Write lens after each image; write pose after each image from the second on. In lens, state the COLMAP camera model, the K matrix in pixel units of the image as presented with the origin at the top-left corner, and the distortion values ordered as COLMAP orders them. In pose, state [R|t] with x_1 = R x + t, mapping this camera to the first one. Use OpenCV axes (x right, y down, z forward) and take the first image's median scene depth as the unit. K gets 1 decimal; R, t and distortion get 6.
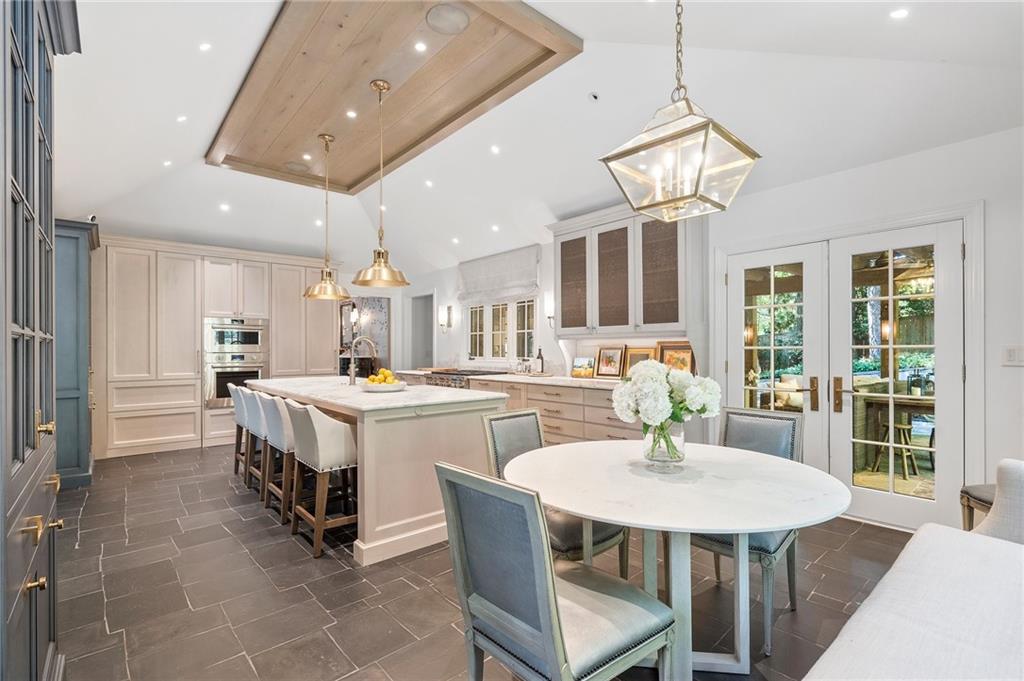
lens RADIAL K [[470.8, 0, 506.1], [0, 470.8, 349.1], [0, 0, 1]] dist [-0.001483, -0.000084]
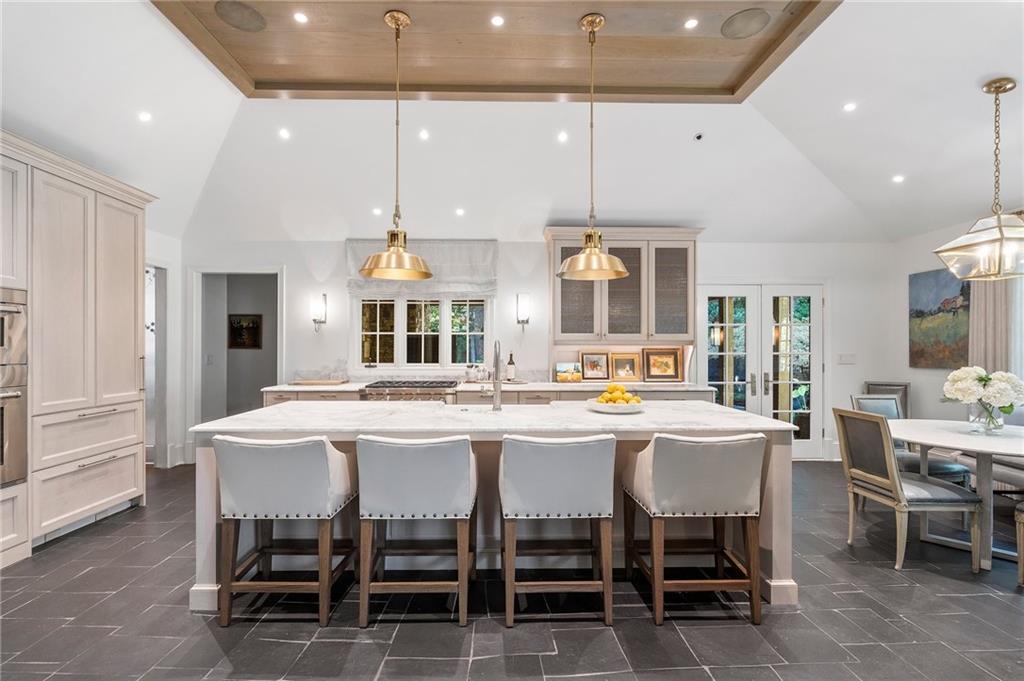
lens RADIAL K [[465.2, 0, 507.0], [0, 465.2, 348.5], [0, 0, 1]] dist [-0.002811, 0.000047]
pose [[0.630759, 0.003387, 0.775971, -0.748335], [-0.002883, 0.999994, -0.002021, -0.011068], [-0.775973, -0.000962, 0.630765, 0.487386]]
